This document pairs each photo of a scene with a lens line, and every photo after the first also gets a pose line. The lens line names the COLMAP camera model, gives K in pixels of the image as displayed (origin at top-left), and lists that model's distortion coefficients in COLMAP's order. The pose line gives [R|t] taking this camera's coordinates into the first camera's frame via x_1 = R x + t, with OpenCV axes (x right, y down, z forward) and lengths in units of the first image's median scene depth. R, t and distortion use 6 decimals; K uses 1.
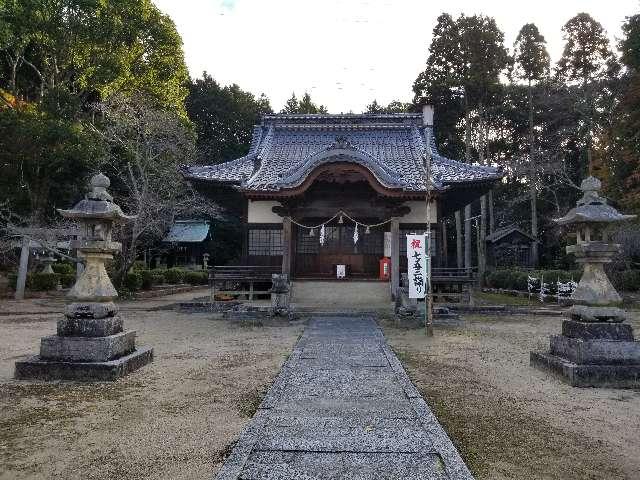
lens RADIAL K [[583.6, 0, 316.1], [0, 583.6, 240.1], [0, 0, 1]] dist [0.012766, -0.007486]
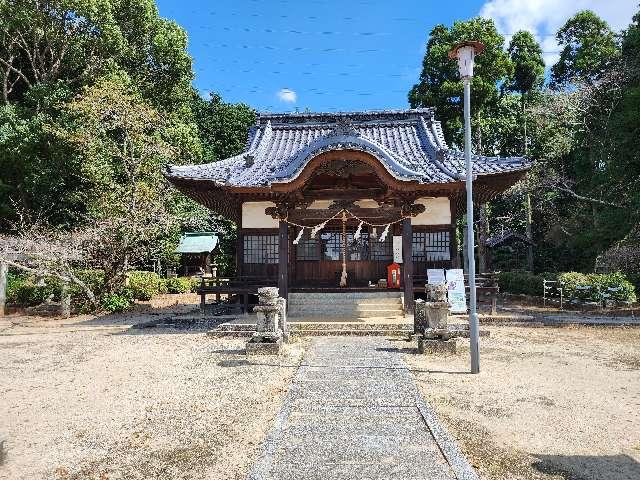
lens RADIAL K [[473.8, 0, 321.7], [0, 473.8, 241.7], [0, 0, 1]] dist [0.033956, -0.004030]
pose [[0.999810, -0.019481, 0.000989, 0.006584], [0.019496, 0.999624, -0.019303, 0.008315], [-0.000612, 0.019319, 0.999813, 0.269744]]
